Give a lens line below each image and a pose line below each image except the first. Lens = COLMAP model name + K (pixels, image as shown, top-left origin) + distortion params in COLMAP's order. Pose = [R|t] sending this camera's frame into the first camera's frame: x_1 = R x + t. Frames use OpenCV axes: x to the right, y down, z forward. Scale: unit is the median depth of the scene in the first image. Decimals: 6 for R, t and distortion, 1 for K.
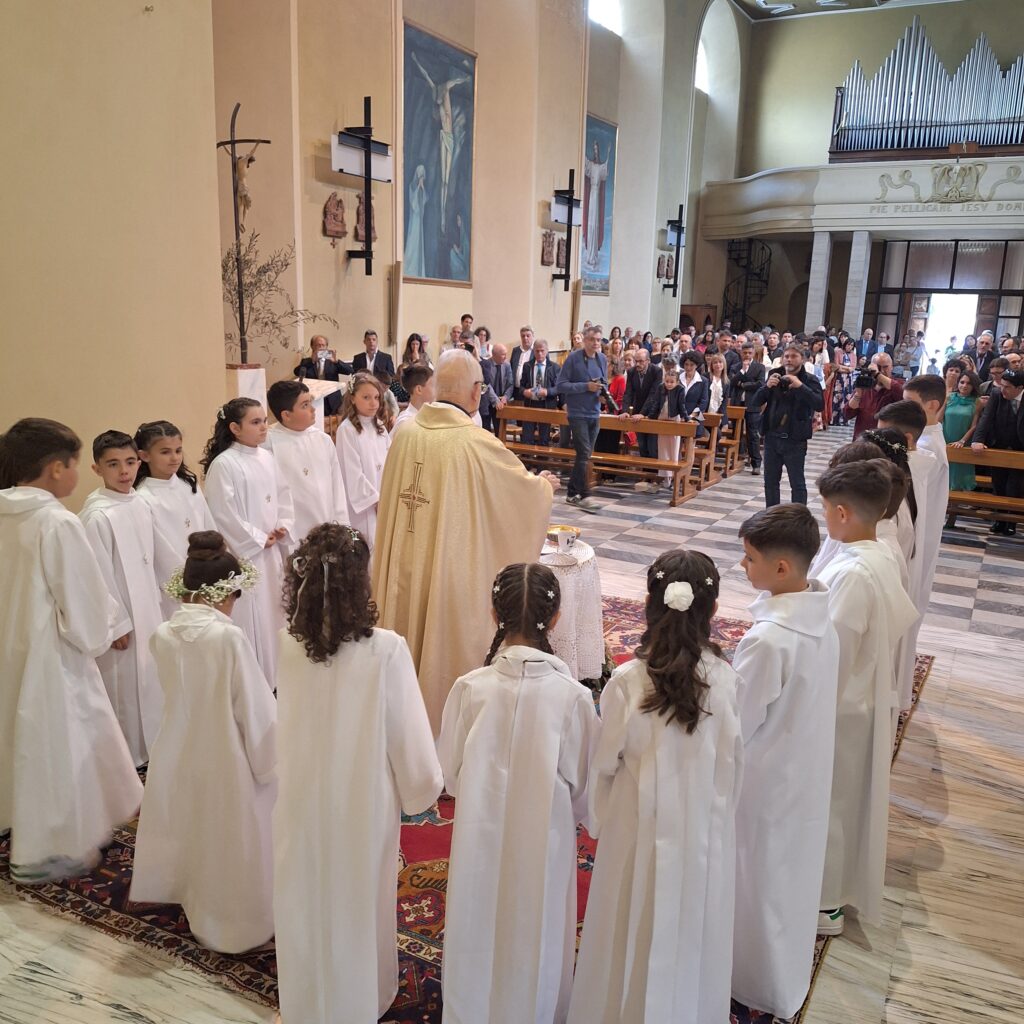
lens RADIAL K [[966.6, 0, 520.2], [0, 966.6, 518.2], [0, 0, 1]] dist [0.040042, 0.000000]
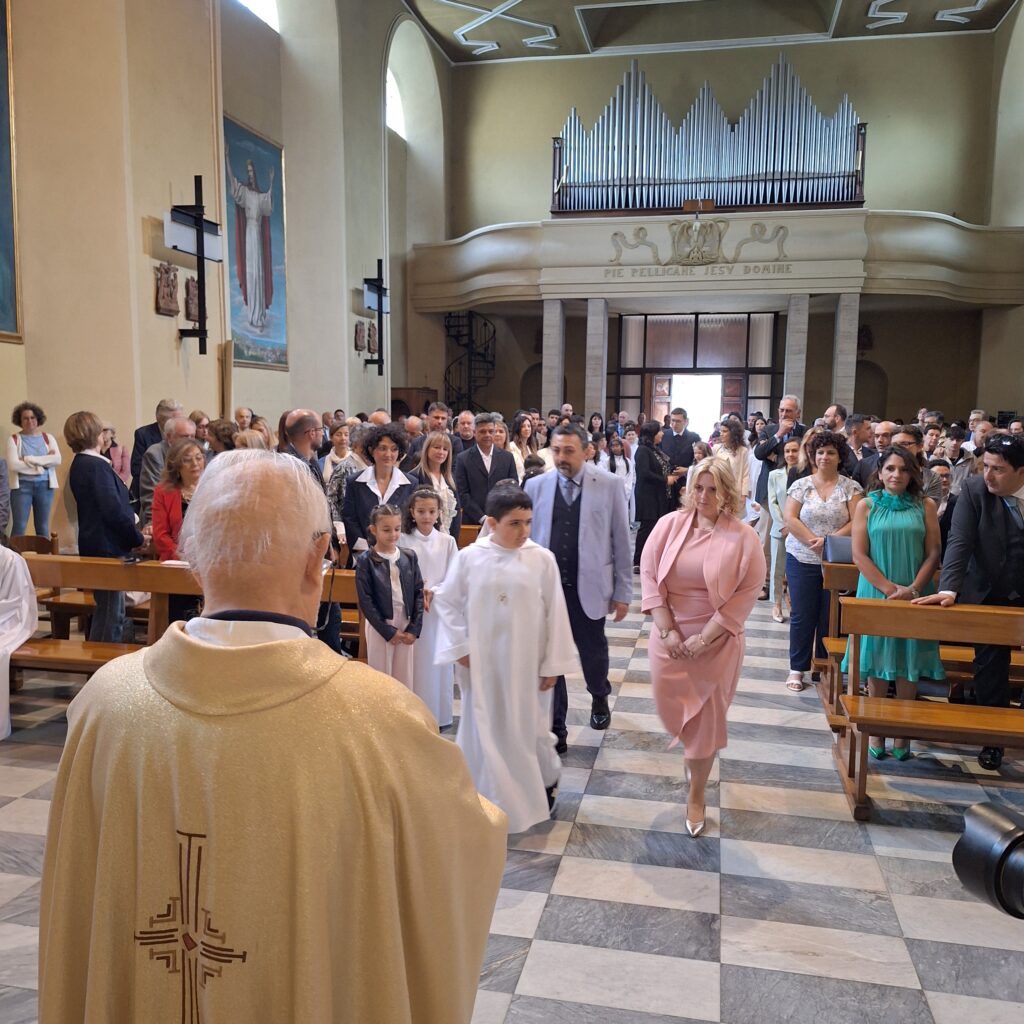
lens RADIAL K [[966.6, 0, 527.6], [0, 966.6, 517.2], [0, 0, 1]] dist [0.040042, 0.000000]
pose [[0.961471, -0.048981, 0.270508, 0.064287], [0.077221, 0.992501, -0.094753, -0.036706], [-0.263838, 0.111991, 0.958044, 0.265753]]
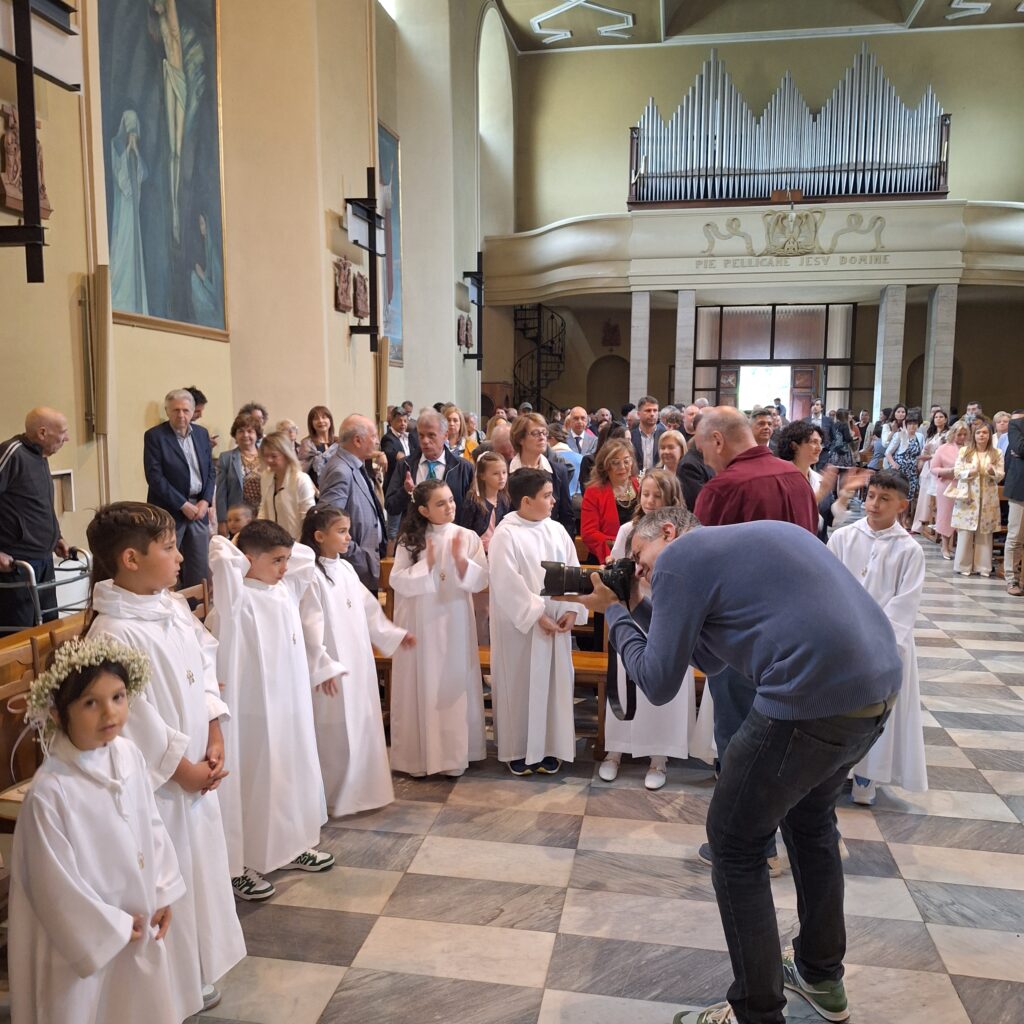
lens RADIAL K [[966.6, 0, 527.9], [0, 966.6, 521.0], [0, 0, 1]] dist [0.040042, 0.000000]
pose [[0.949014, -0.065608, 0.308331, -0.051964], [0.094556, 0.992309, -0.079887, -0.050846], [-0.300719, 0.104968, 0.947919, 0.308747]]
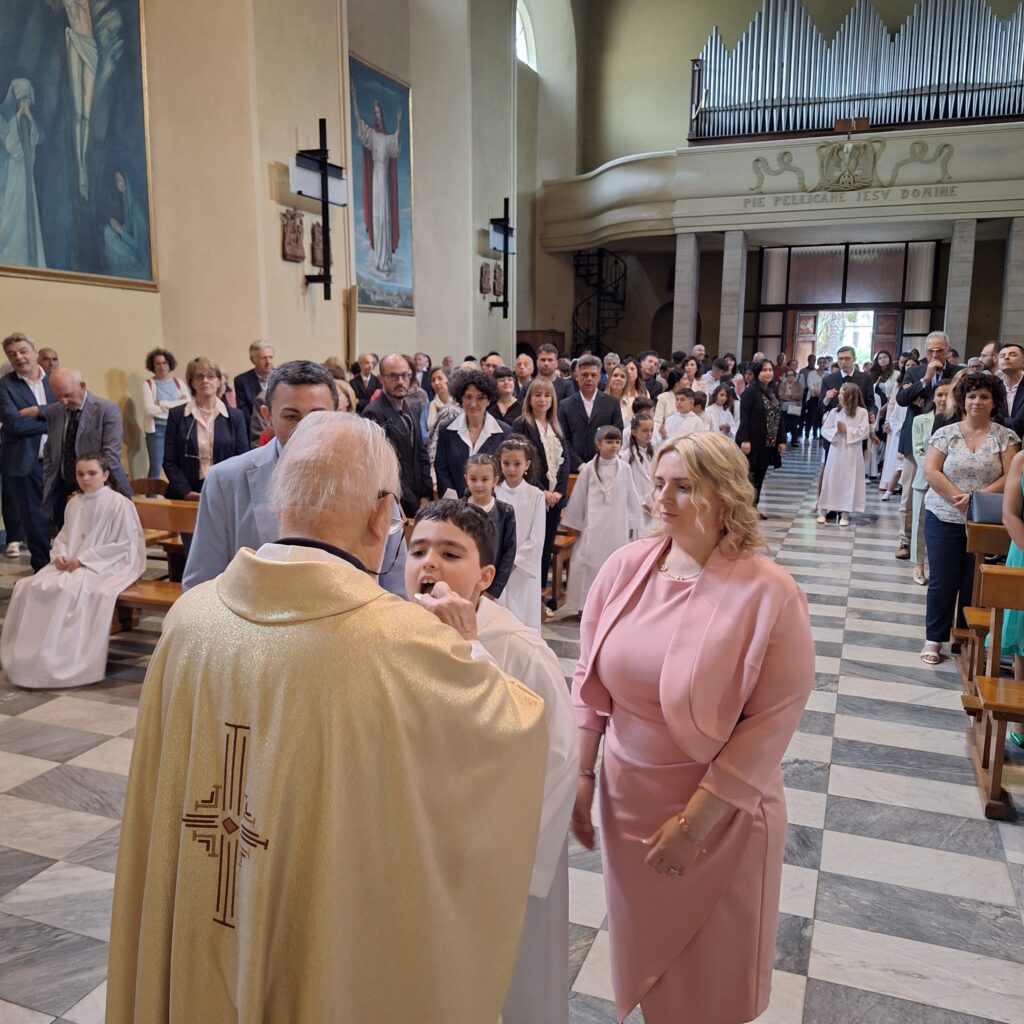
lens RADIAL K [[966.6, 0, 498.1], [0, 966.6, 513.6], [0, 0, 1]] dist [0.040042, 0.000000]
pose [[0.993820, -0.044494, 0.101692, 0.076601], [0.049862, 0.997460, -0.050865, -0.039177], [-0.099170, 0.055621, 0.993515, 0.276373]]
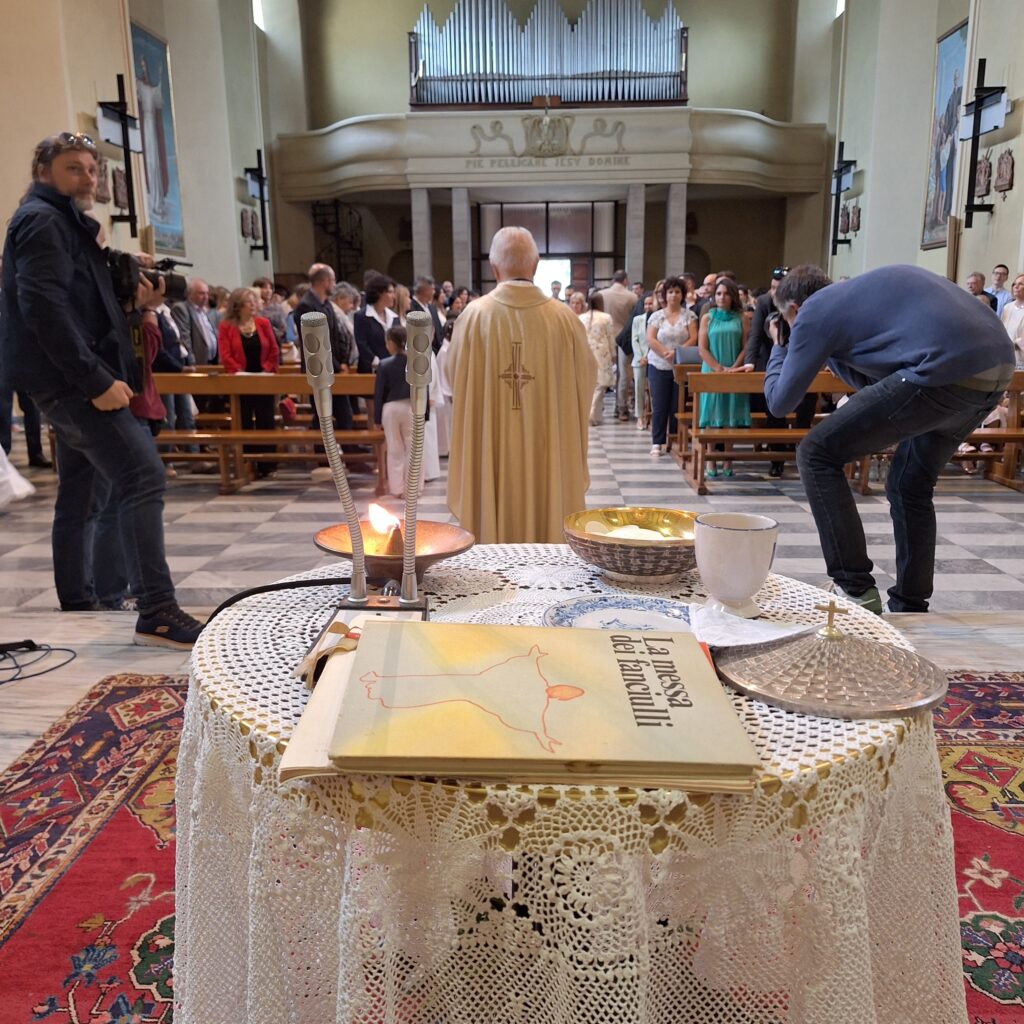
lens RADIAL K [[966.6, 0, 525.4], [0, 966.6, 512.7], [0, 0, 1]] dist [0.040042, 0.000000]
pose [[0.901455, -0.127608, 0.413636, -0.016445], [0.130278, 0.991236, 0.021878, -0.000004], [-0.412802, 0.034165, 0.910180, 0.161150]]
